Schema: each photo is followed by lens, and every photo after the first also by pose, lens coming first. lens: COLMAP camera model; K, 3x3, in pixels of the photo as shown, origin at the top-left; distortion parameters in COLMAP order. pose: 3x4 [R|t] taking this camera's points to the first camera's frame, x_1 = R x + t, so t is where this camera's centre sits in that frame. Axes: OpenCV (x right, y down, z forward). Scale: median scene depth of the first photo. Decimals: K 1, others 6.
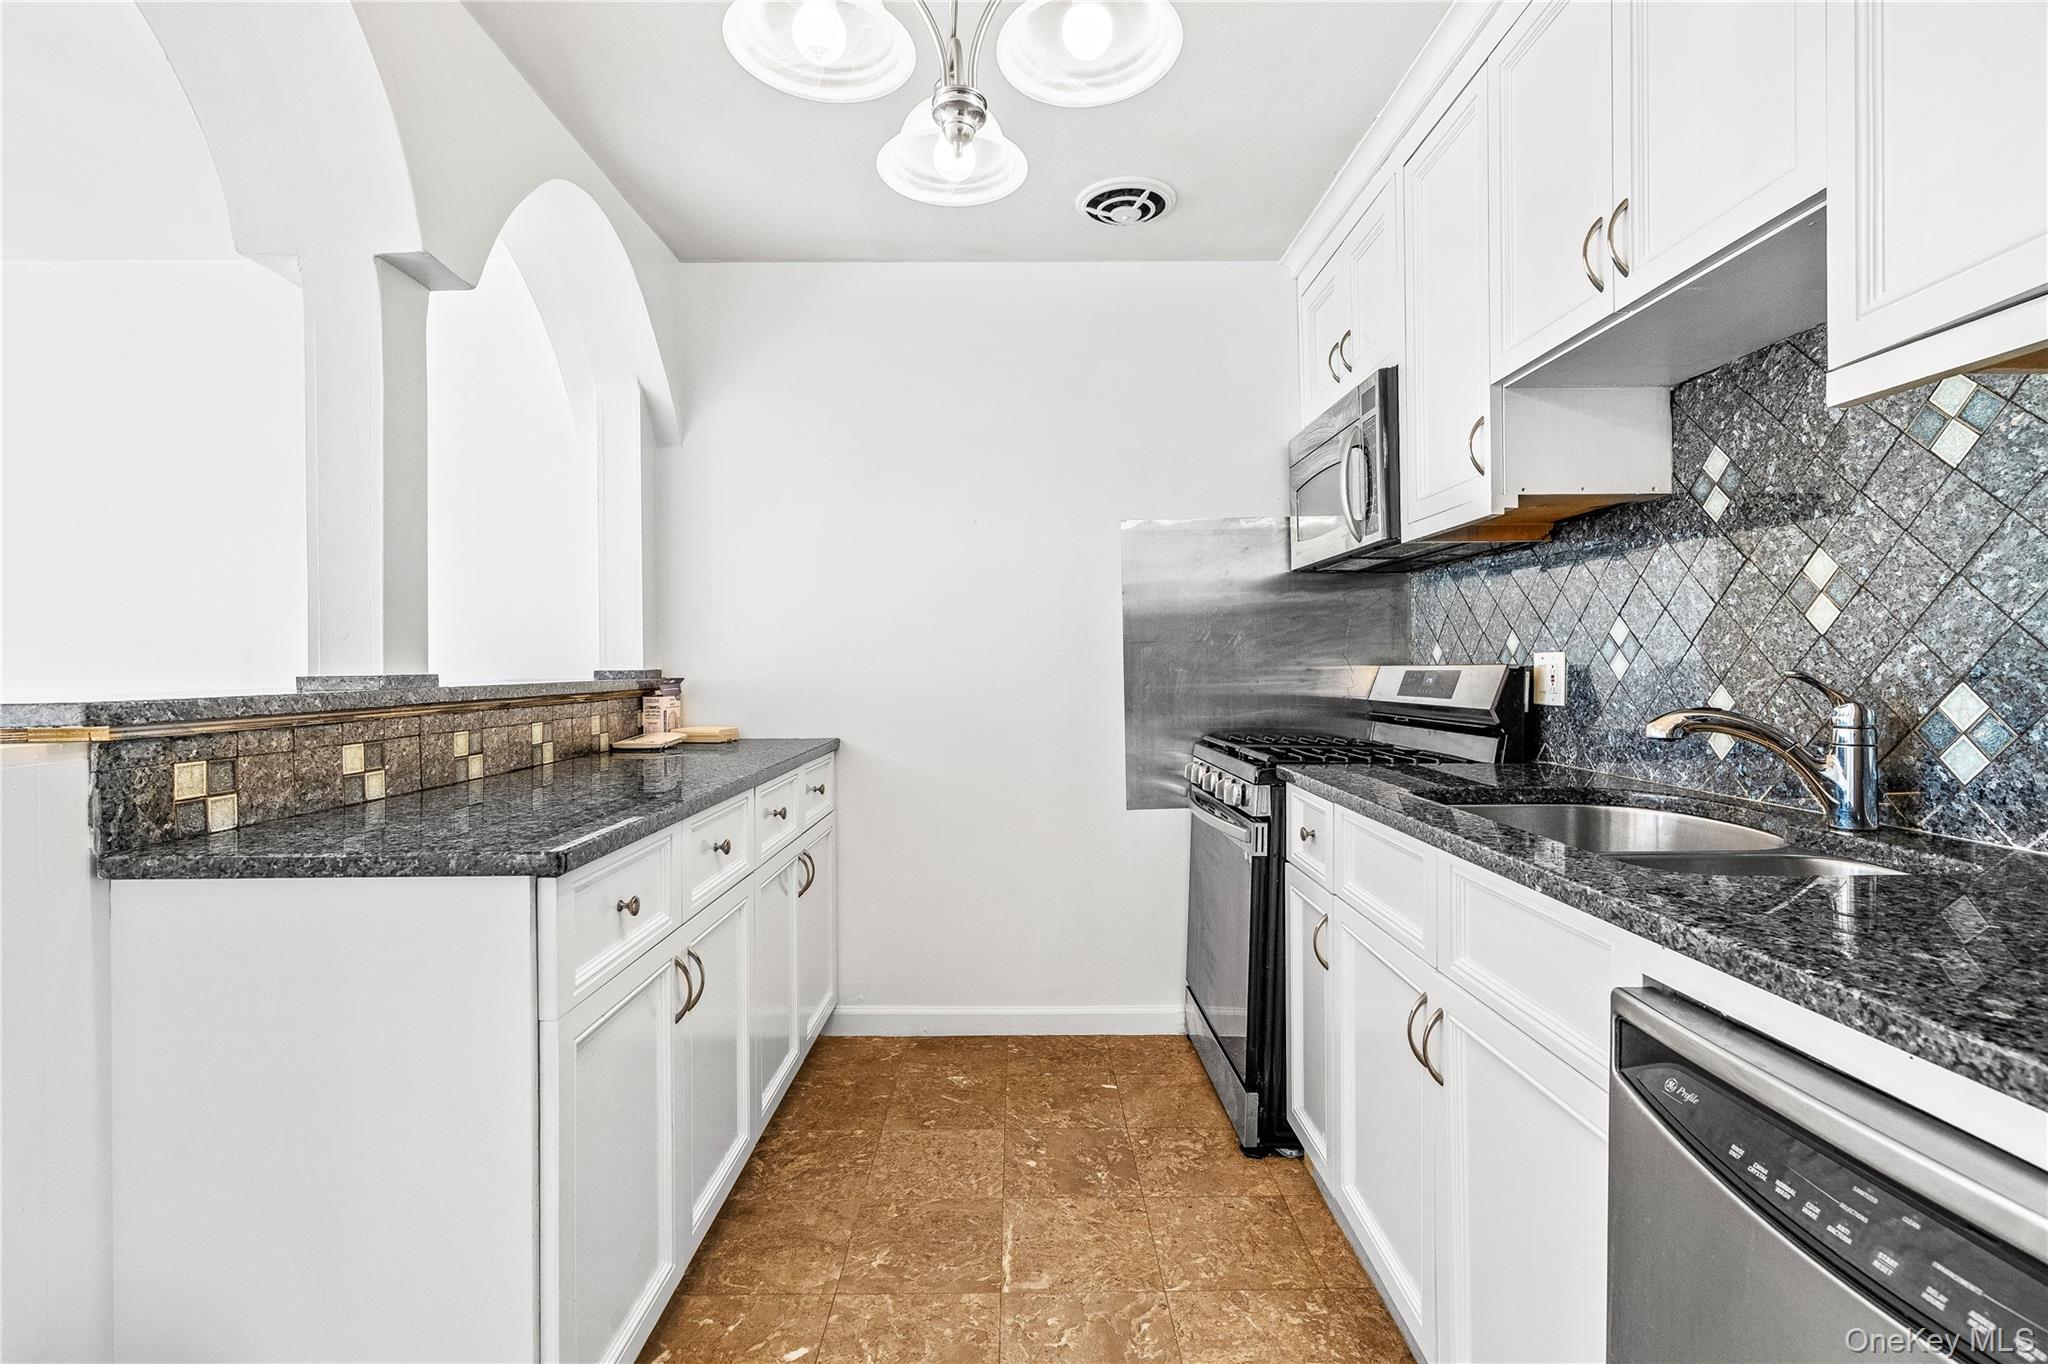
lens RADIAL K [[939.0, 0, 1047.9], [0, 939.0, 669.9], [0, 0, 1]] dist [-0.003253, 0.000429]
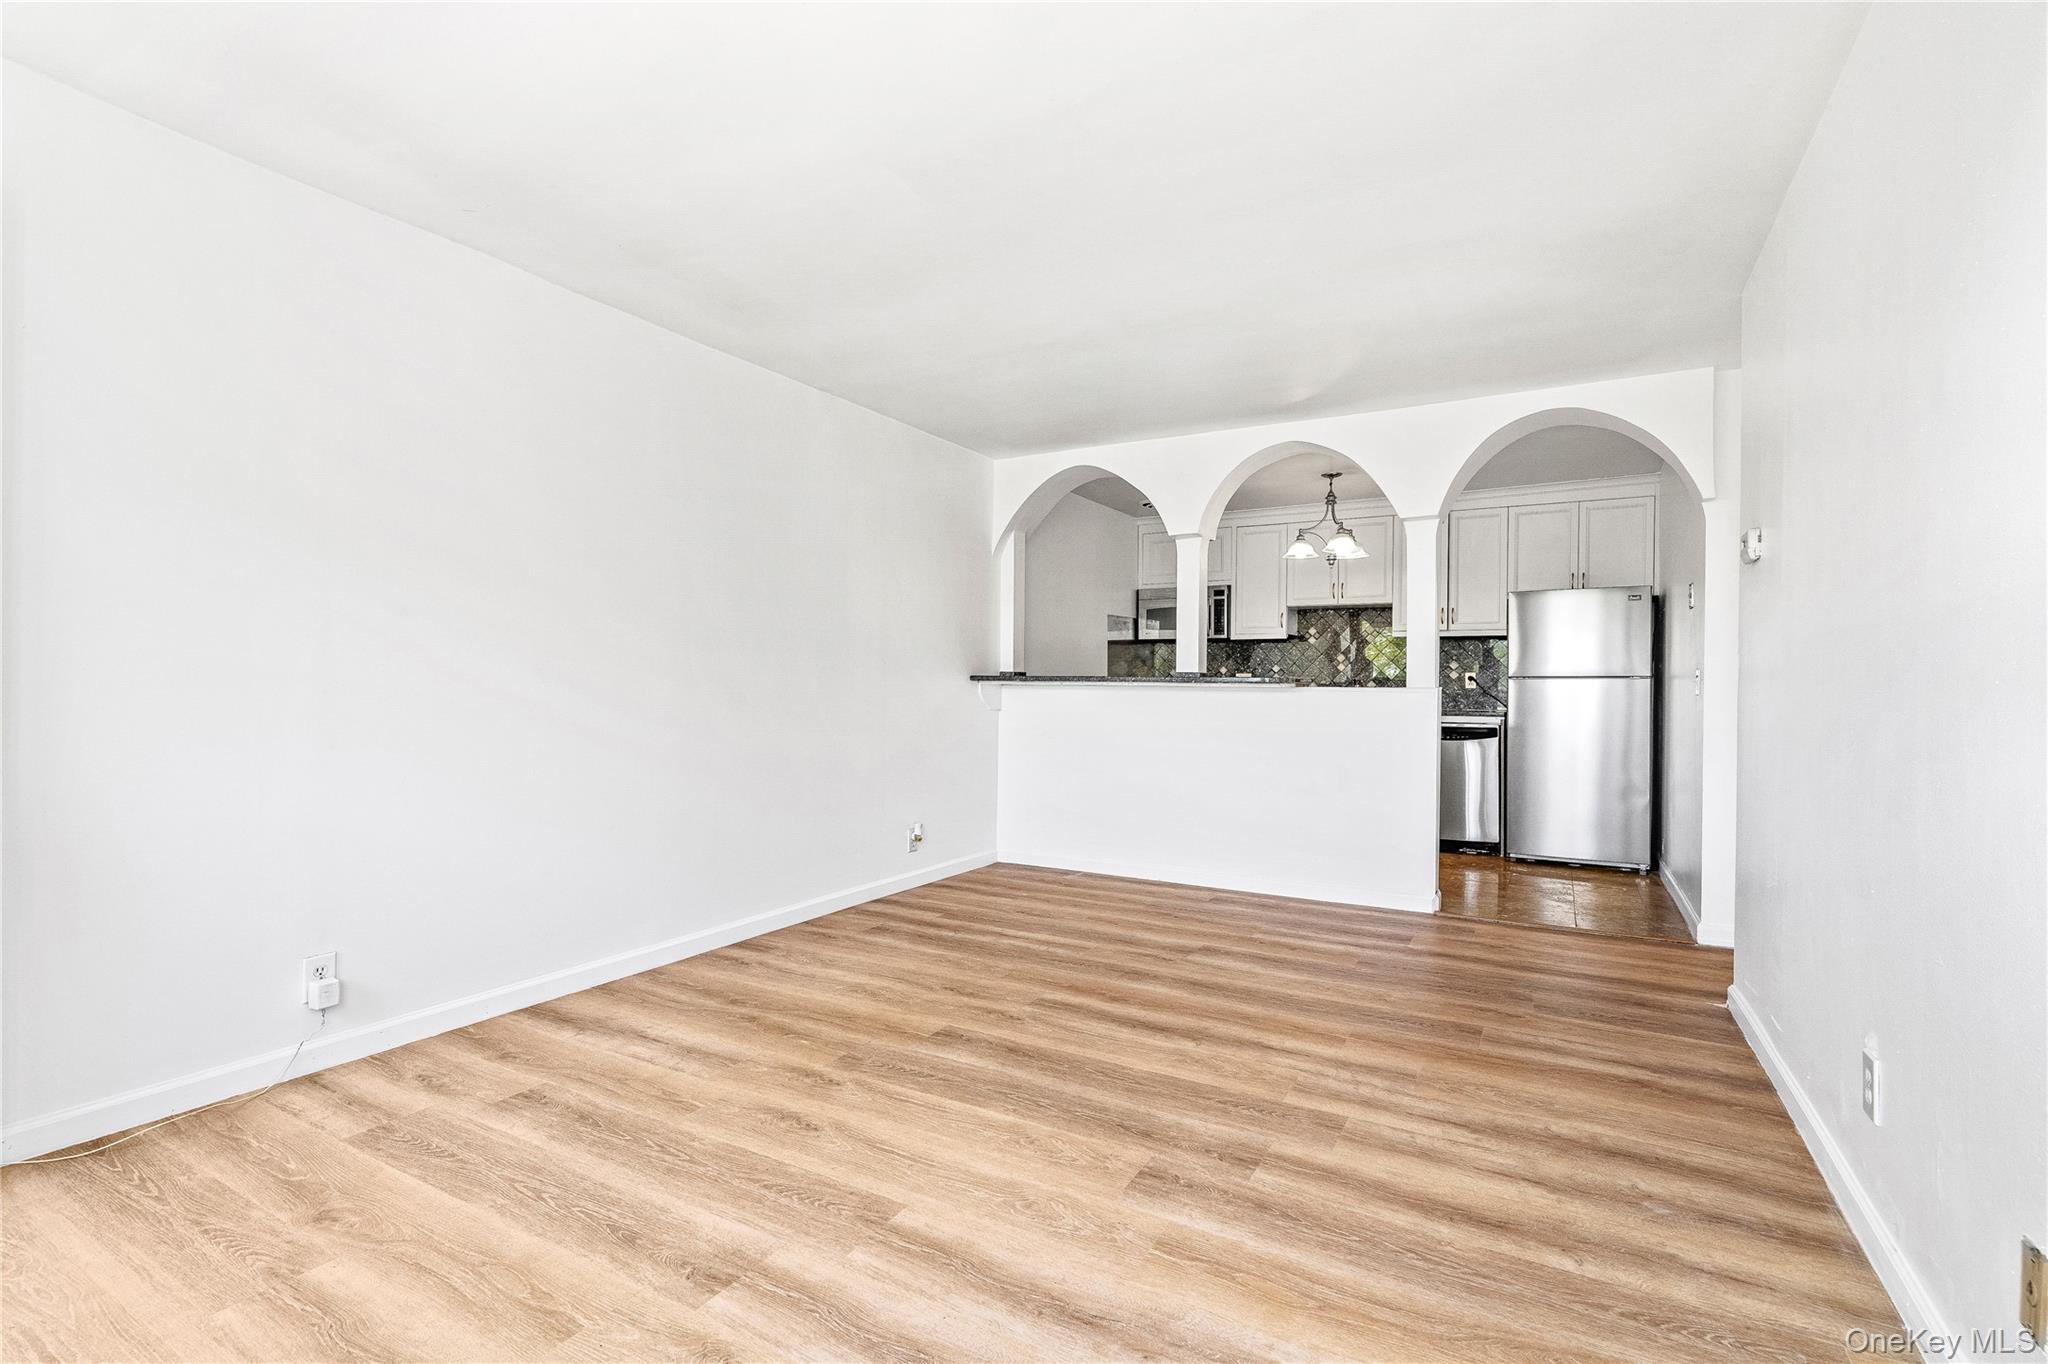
lens RADIAL K [[934.8, 0, 1024.0], [0, 934.8, 682.0], [0, 0, 1]] dist [-0.009235, 0.007643]
pose [[0.522856, 0.014534, 0.852297, -3.667392], [-0.007028, 0.999894, -0.012739, 0.081031], [-0.852392, 0.000671, 0.522902, -0.122090]]
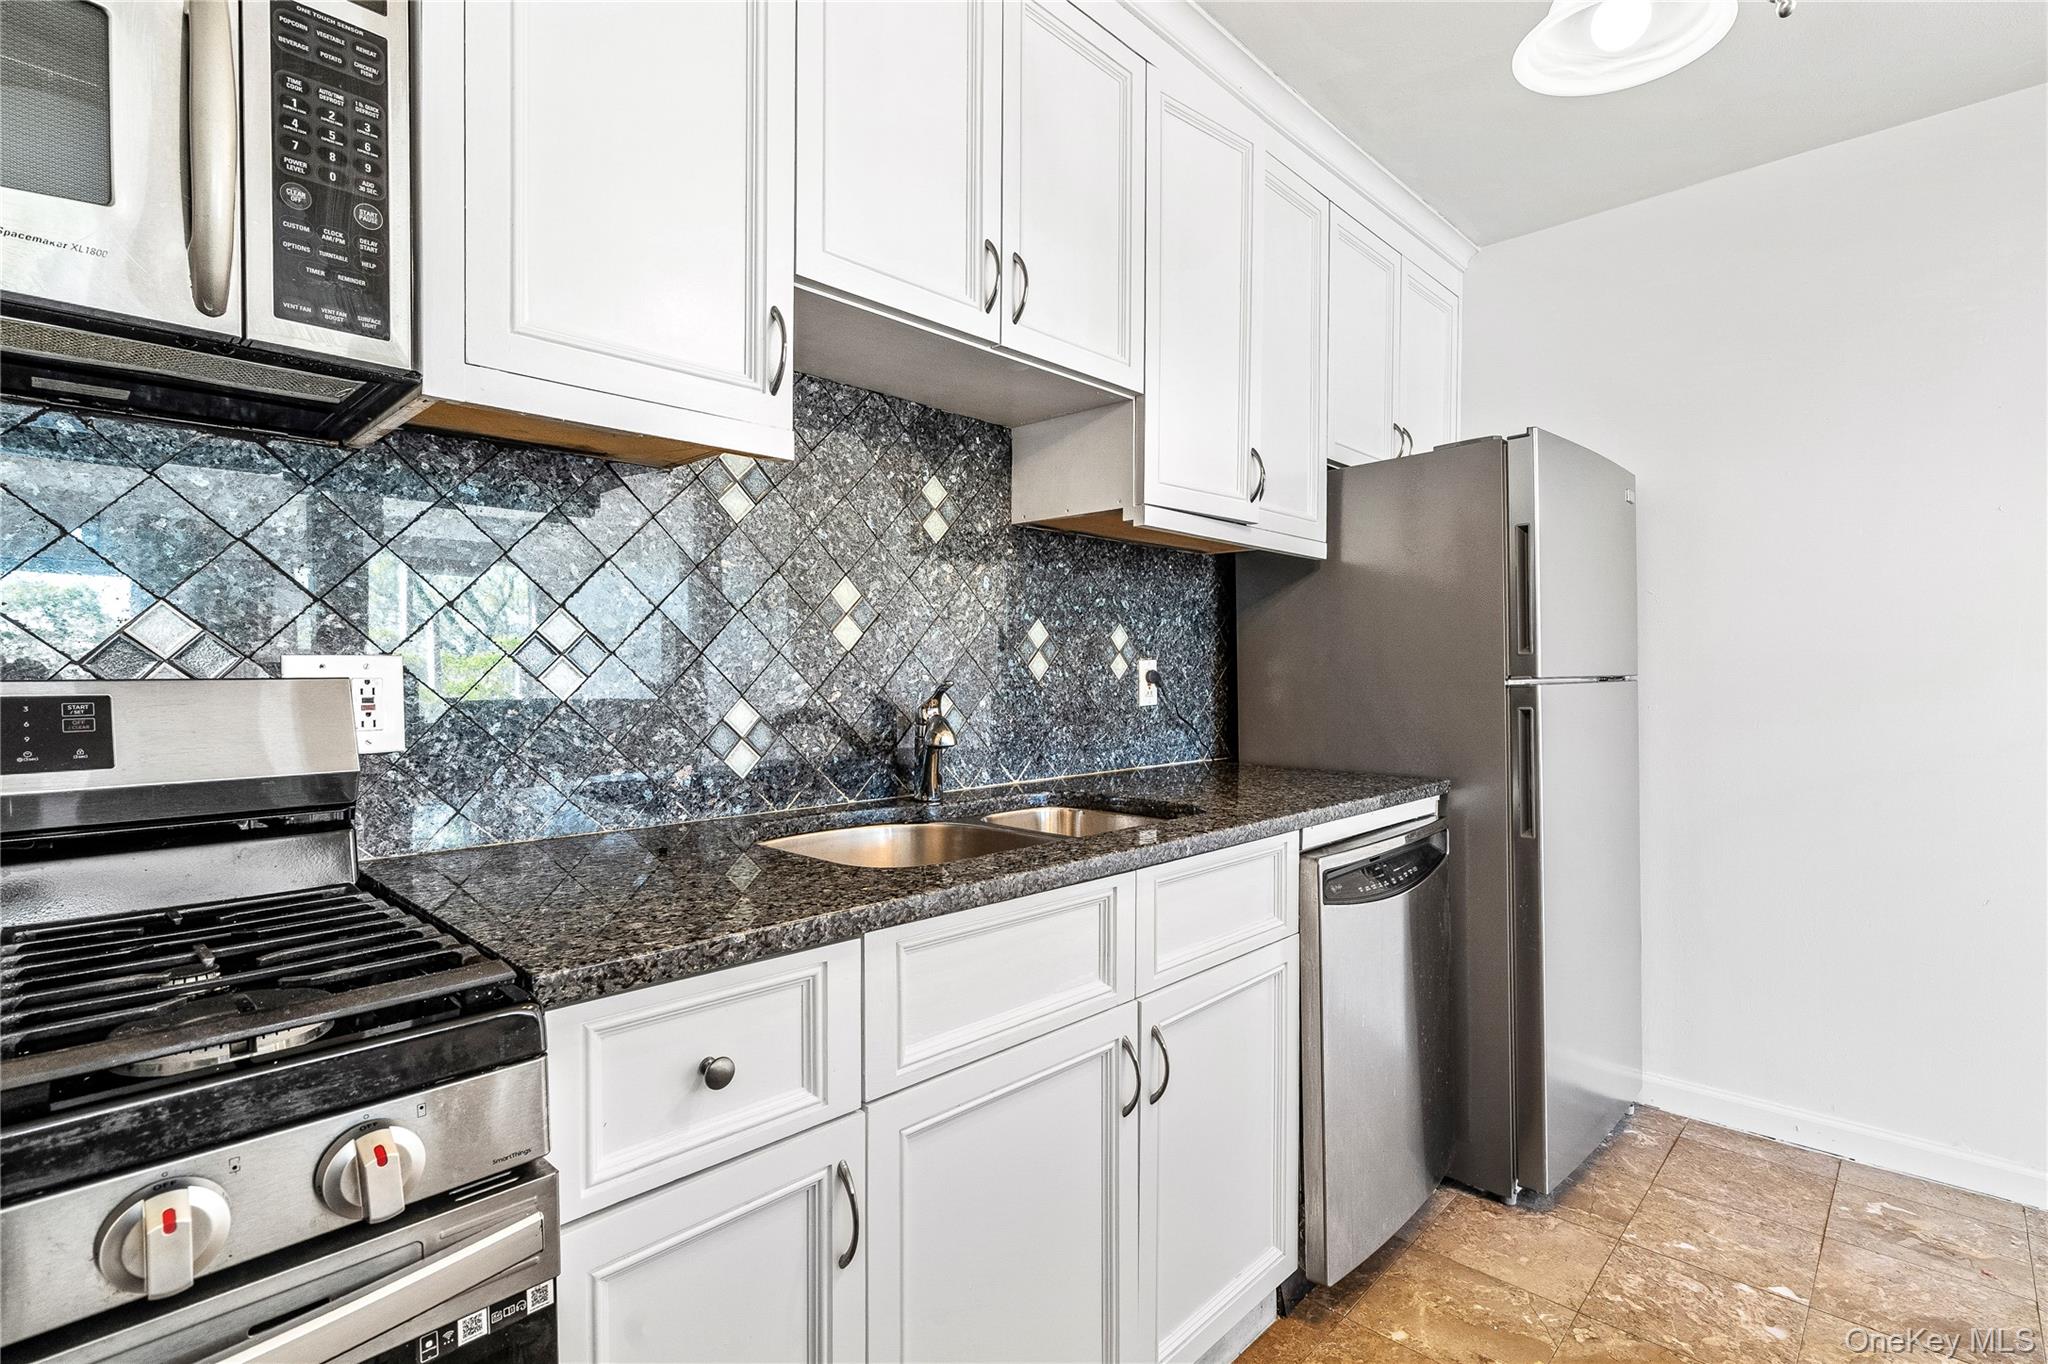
lens RADIAL K [[957.0, 0, 1024.0], [0, 957.0, 682.0], [0, 0, 1]] dist [-0.016229, 0.007511]
pose [[-0.694964, 0.005840, 0.719021, -0.163097], [0.014477, 0.999878, 0.005871, -0.002131], [-0.718899, 0.014489, -0.694964, 1.455730]]
